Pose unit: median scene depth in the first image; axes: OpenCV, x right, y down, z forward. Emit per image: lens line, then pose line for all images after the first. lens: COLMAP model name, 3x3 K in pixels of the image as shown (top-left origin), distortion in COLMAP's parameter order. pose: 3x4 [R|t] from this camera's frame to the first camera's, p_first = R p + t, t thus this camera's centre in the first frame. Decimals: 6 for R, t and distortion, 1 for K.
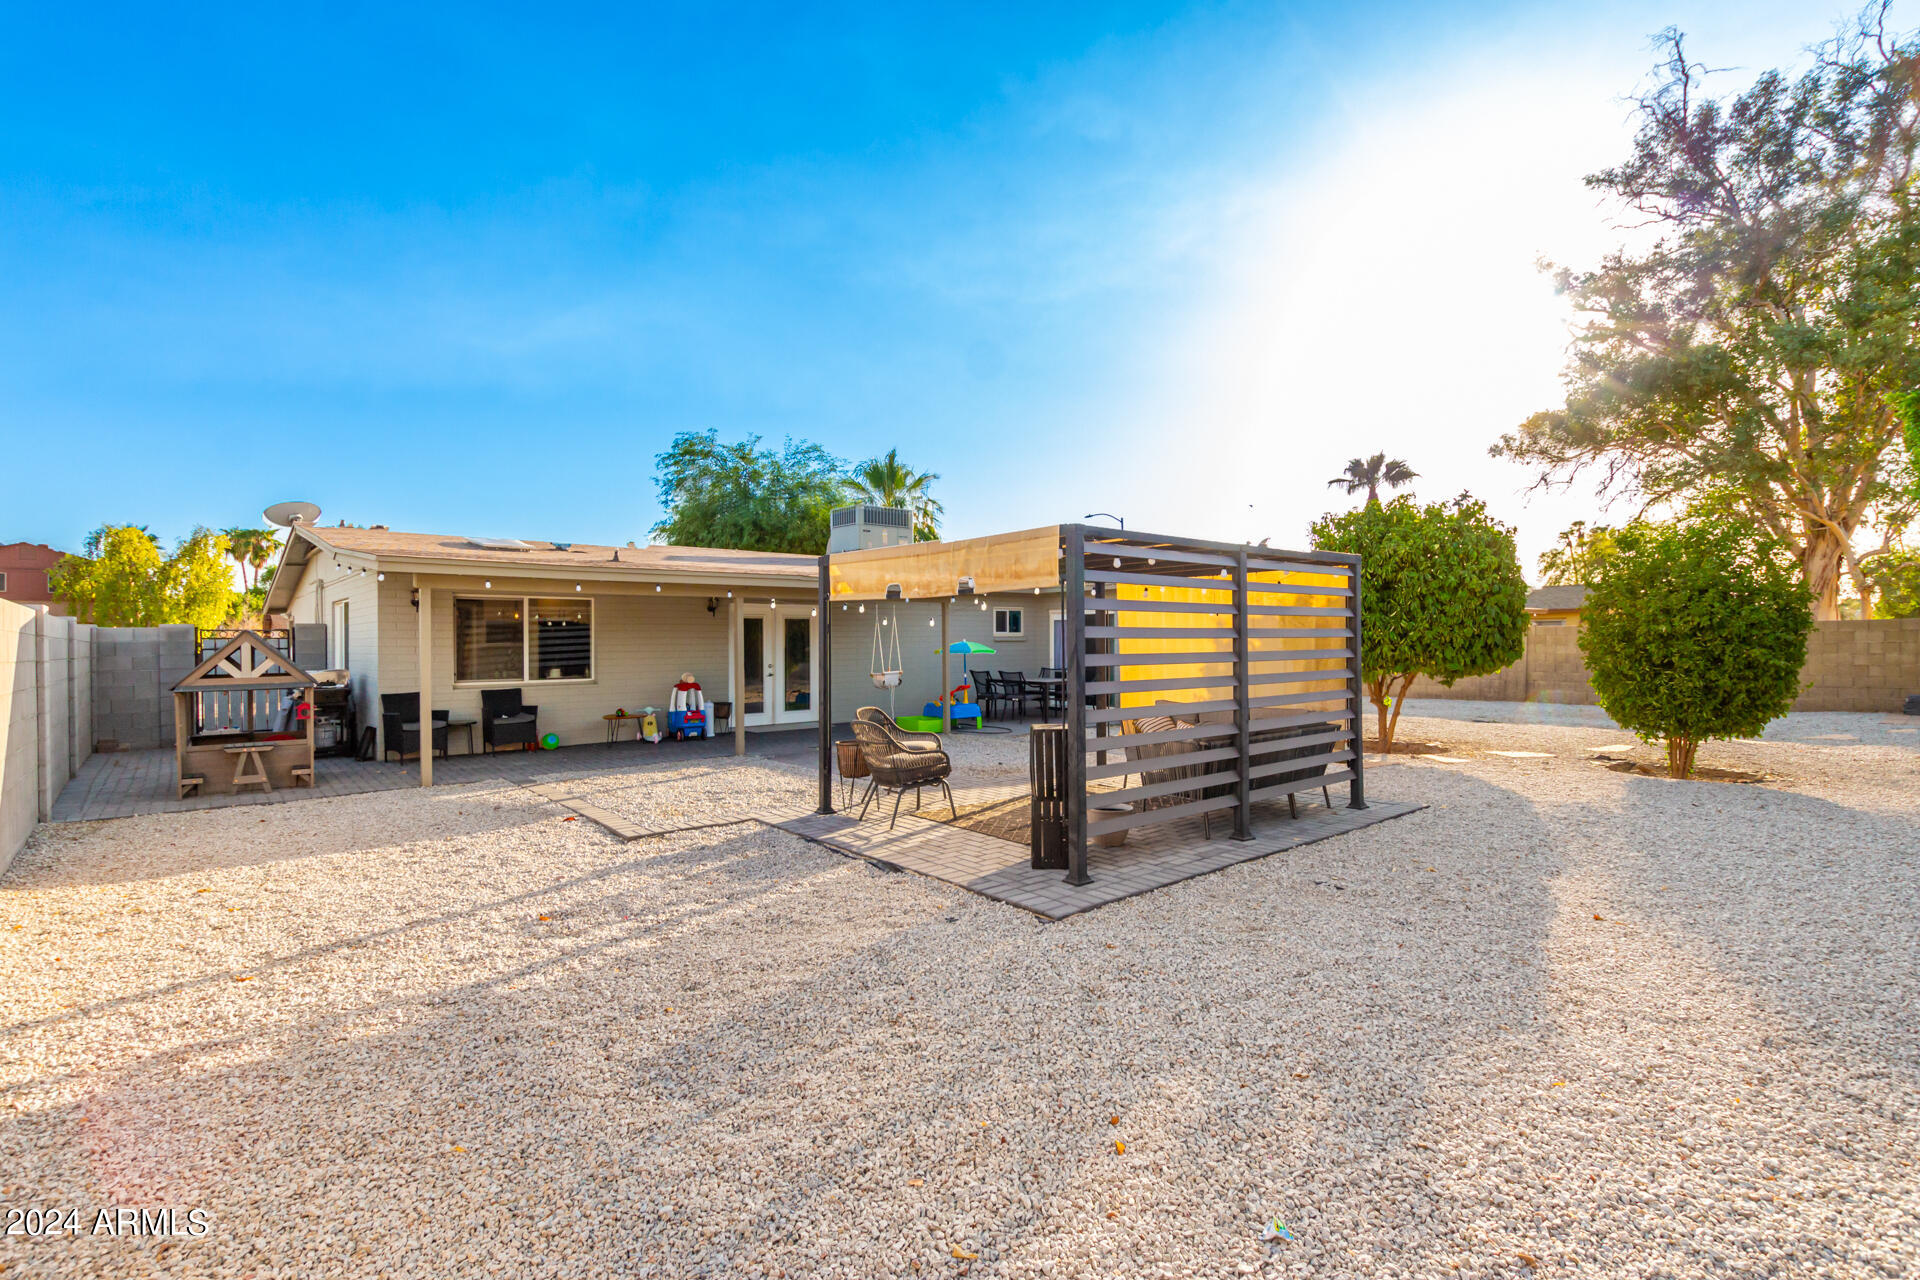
lens RADIAL K [[879.9, 0, 965.2], [0, 879.9, 639.4], [0, 0, 1]] dist [0.003331, -0.002189]
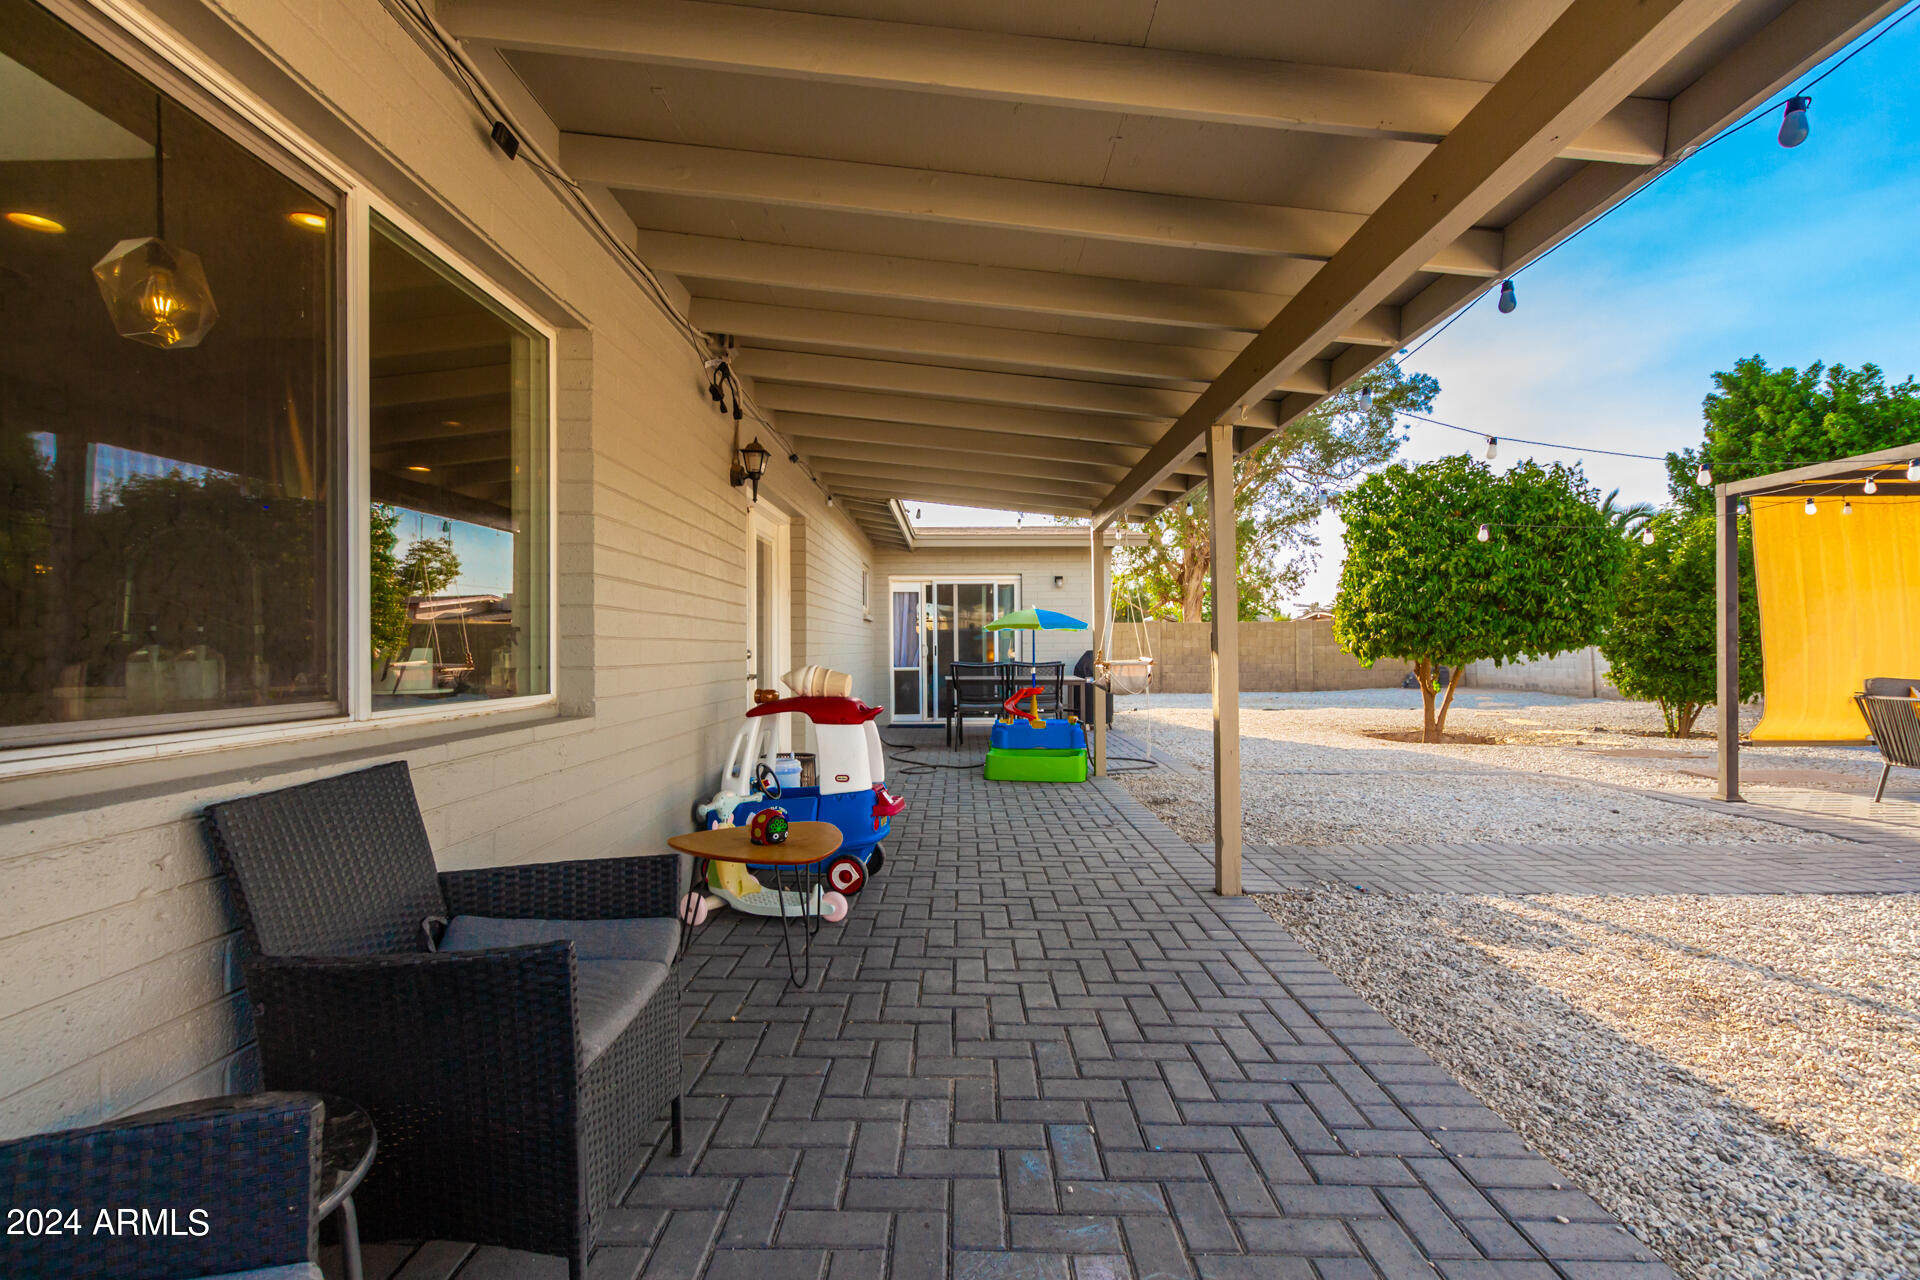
lens RADIAL K [[879.9, 0, 968.6], [0, 879.9, 640.4], [0, 0, 1]] dist [0.003331, -0.002189]
pose [[0.665639, 0.007063, 0.746241, -0.513466], [0.005329, 0.999885, -0.014217, 0.034553], [-0.746255, 0.013440, 0.665524, 0.764839]]
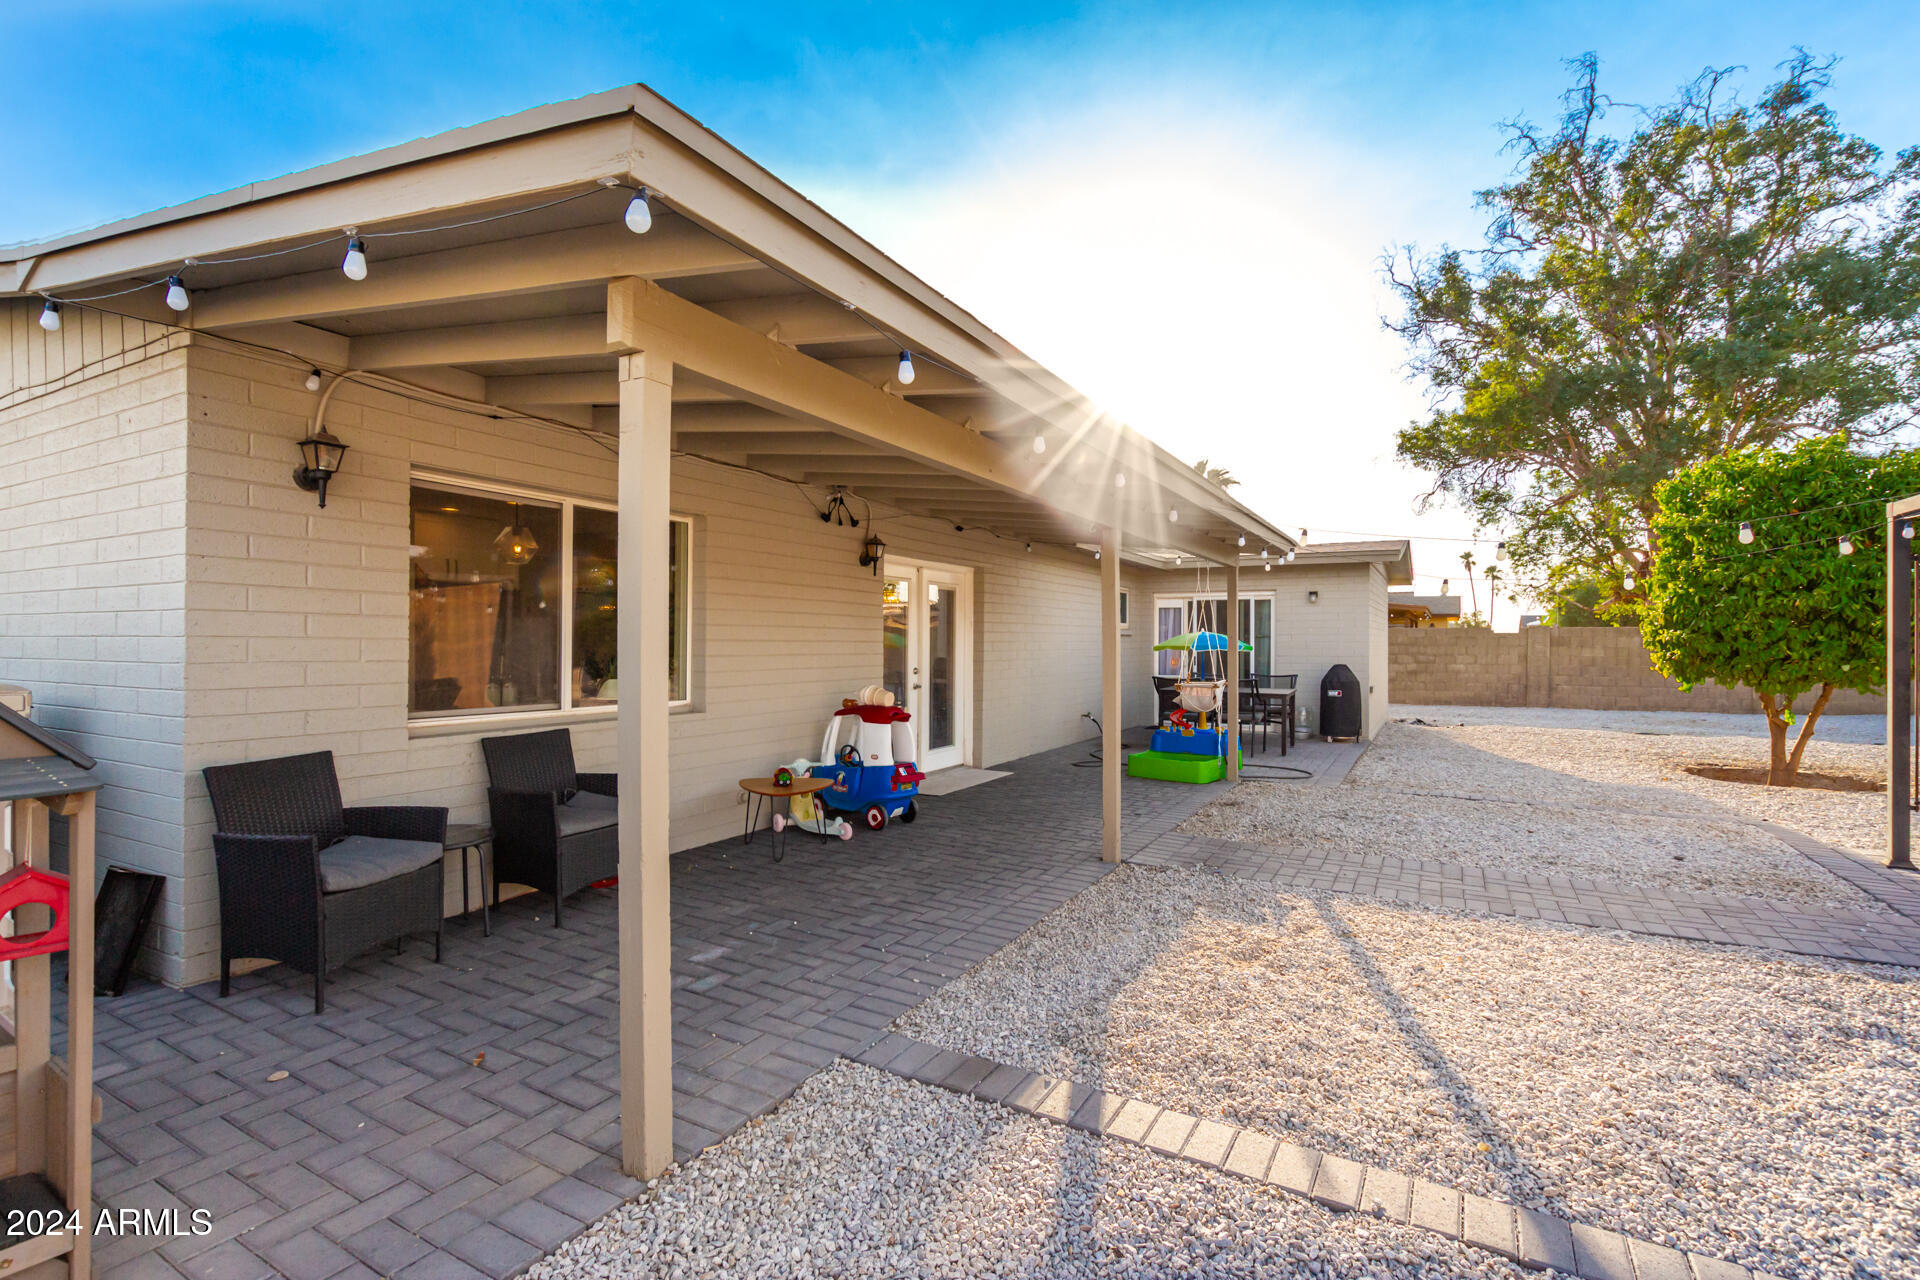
lens RADIAL K [[879.9, 0, 966.1], [0, 879.9, 628.7], [0, 0, 1]] dist [0.003331, -0.002189]
pose [[0.942923, 0.013699, 0.332730, -0.434192], [-0.007669, 0.999782, -0.019431, 0.015906], [-0.332923, 0.015771, 0.942822, 0.527081]]
